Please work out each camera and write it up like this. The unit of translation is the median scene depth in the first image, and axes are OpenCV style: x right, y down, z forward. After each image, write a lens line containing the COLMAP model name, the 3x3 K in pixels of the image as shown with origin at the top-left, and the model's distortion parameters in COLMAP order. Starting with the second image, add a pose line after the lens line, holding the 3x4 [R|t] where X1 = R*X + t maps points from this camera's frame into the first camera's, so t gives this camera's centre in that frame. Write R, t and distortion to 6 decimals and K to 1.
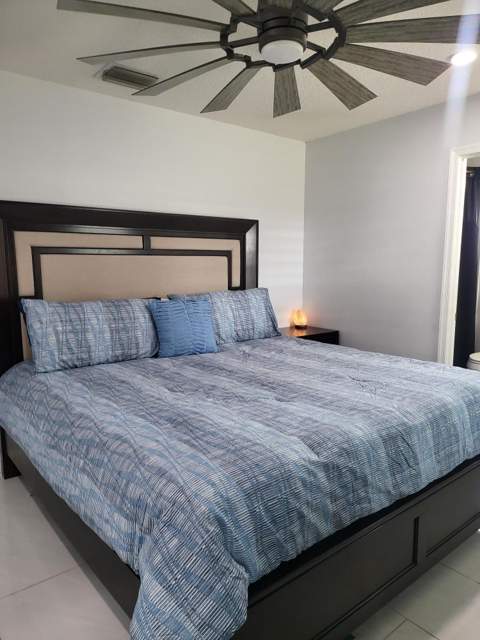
lens RADIAL K [[458.7, 0, 239.7], [0, 458.7, 329.9], [0, 0, 1]] dist [0.262500, -0.000070]
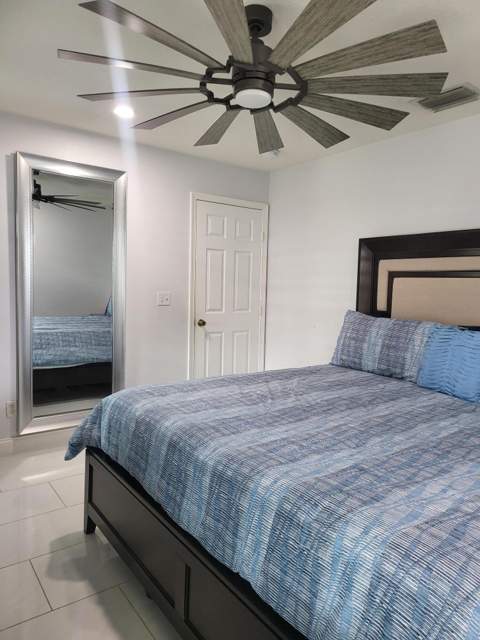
lens RADIAL K [[454.5, 0, 240.0], [0, 454.5, 320.0], [0, 0, 1]] dist [0.056902, -0.000553]
pose [[-0.051967, 0.056484, -0.997050, 0.764871], [-0.176400, 0.982181, 0.064836, -0.065165], [0.982946, 0.179249, -0.041078, 0.738306]]
